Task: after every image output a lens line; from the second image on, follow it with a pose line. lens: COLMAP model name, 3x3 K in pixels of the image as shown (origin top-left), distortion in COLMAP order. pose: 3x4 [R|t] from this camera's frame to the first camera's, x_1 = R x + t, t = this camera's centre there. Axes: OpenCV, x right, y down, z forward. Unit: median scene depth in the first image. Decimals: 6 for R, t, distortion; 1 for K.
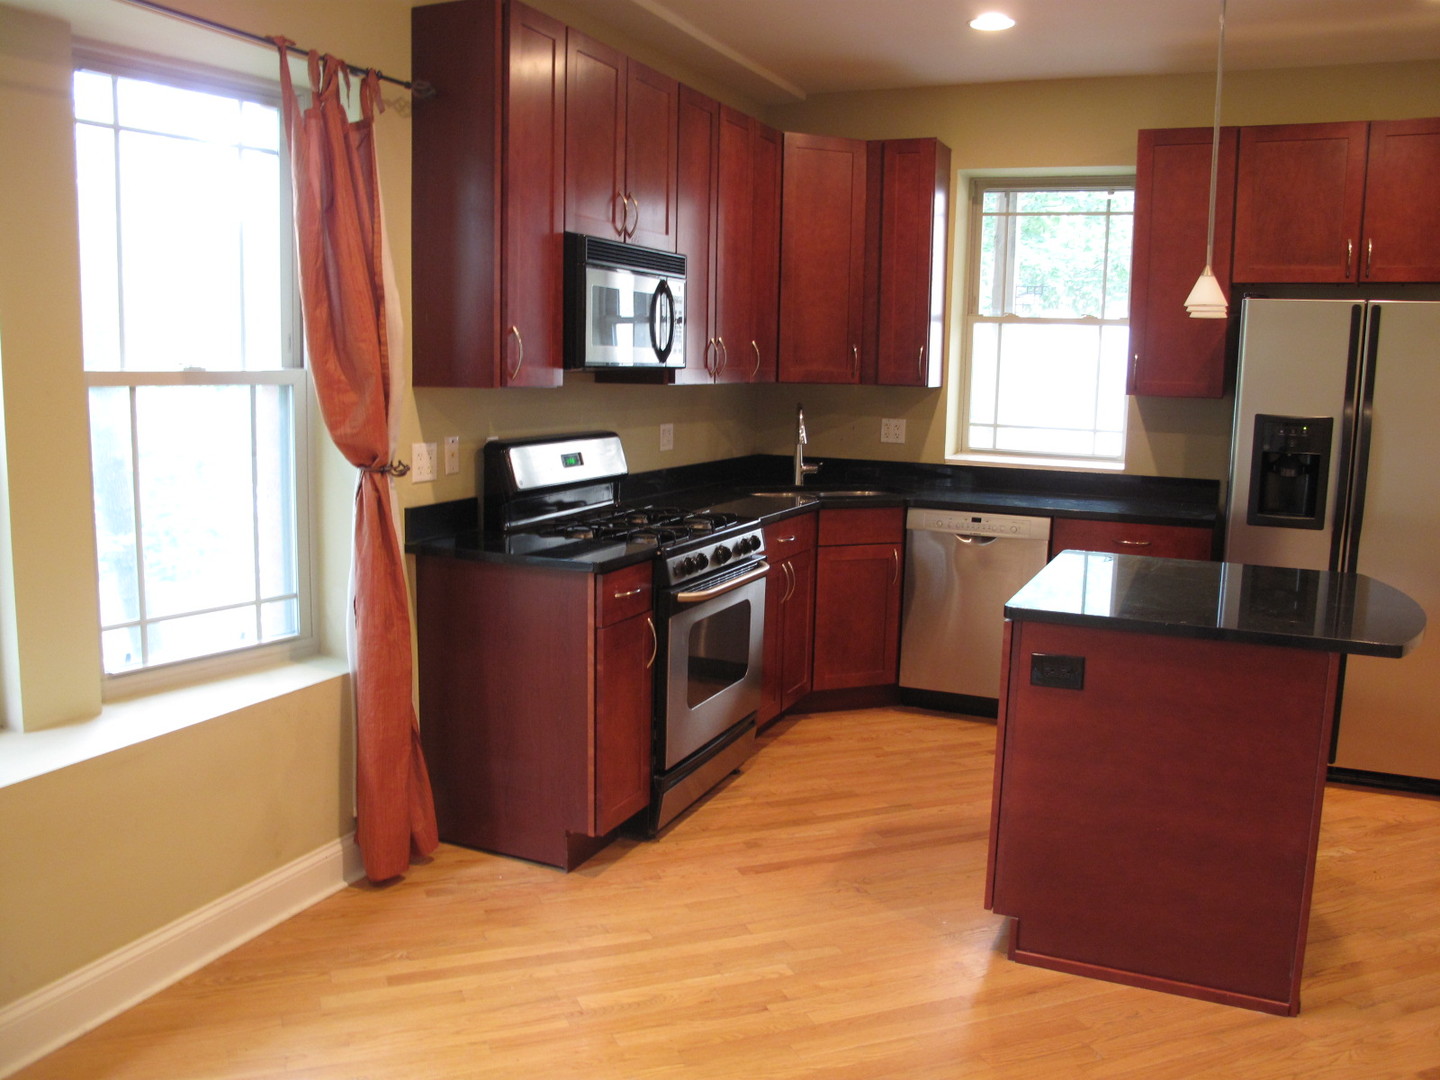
lens RADIAL K [[1203.1, 0, 720.0], [0, 1203.1, 540.0], [0, 0, 1]] dist [-0.143943, 0.106234]
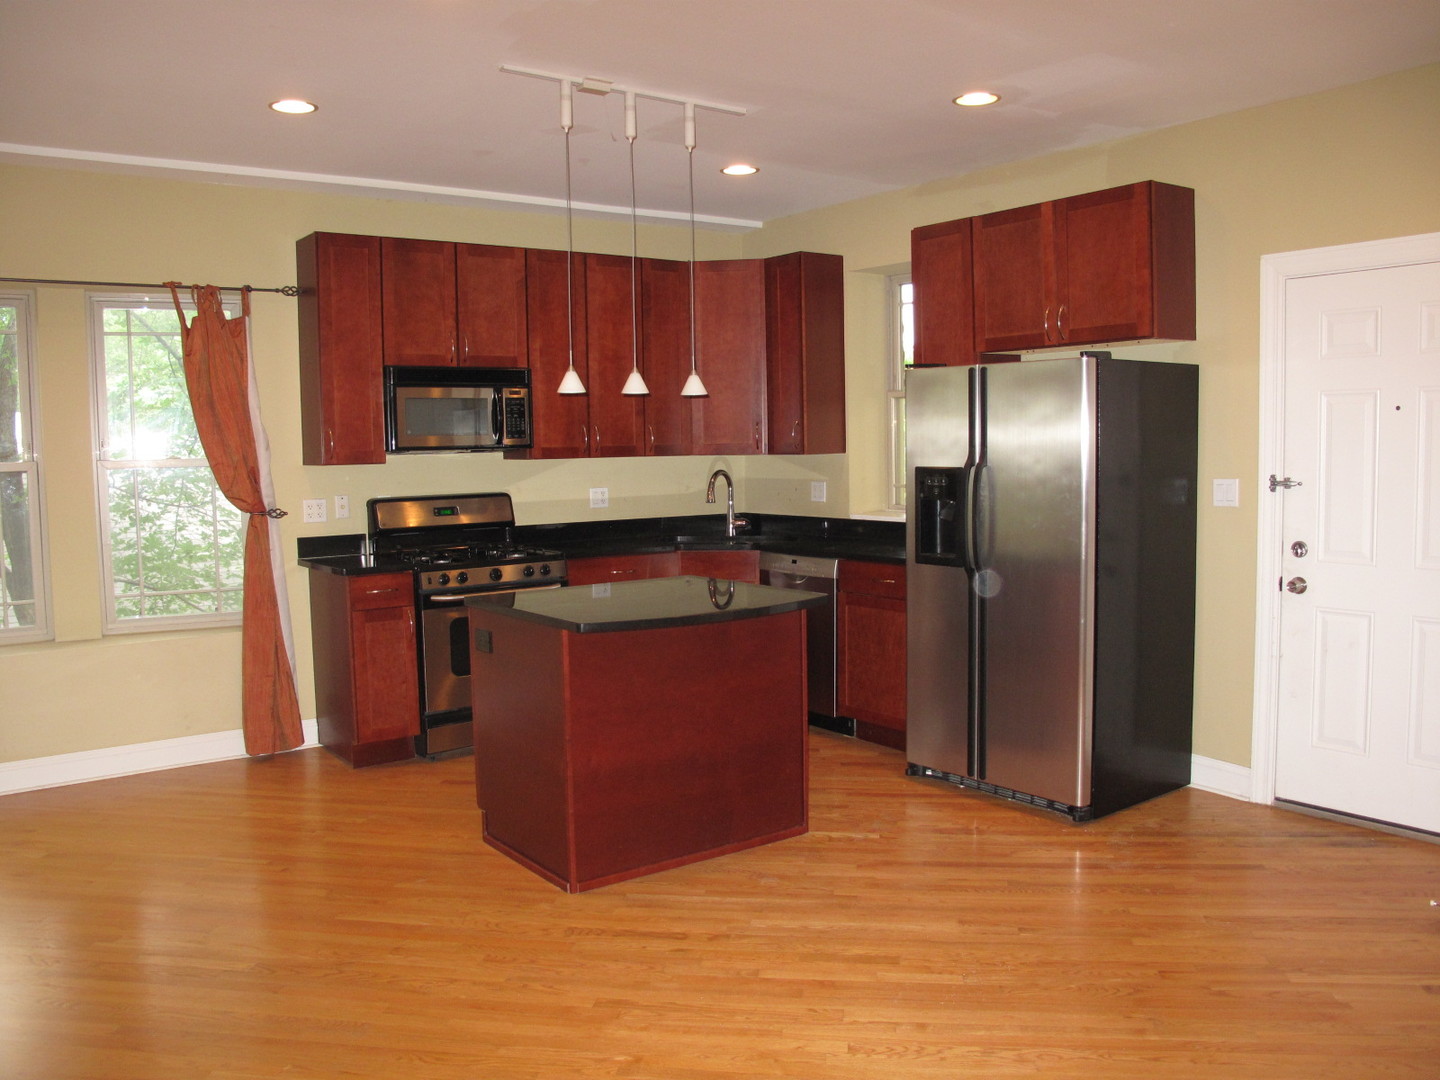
lens RADIAL K [[1203.1, 0, 720.0], [0, 1203.1, 540.0], [0, 0, 1]] dist [-0.143943, 0.106234]
pose [[0.867335, 0.007182, -0.497674, 1.214724], [-0.040486, 0.997601, -0.056161, 0.053284], [0.496076, 0.068859, 0.865544, -0.161845]]
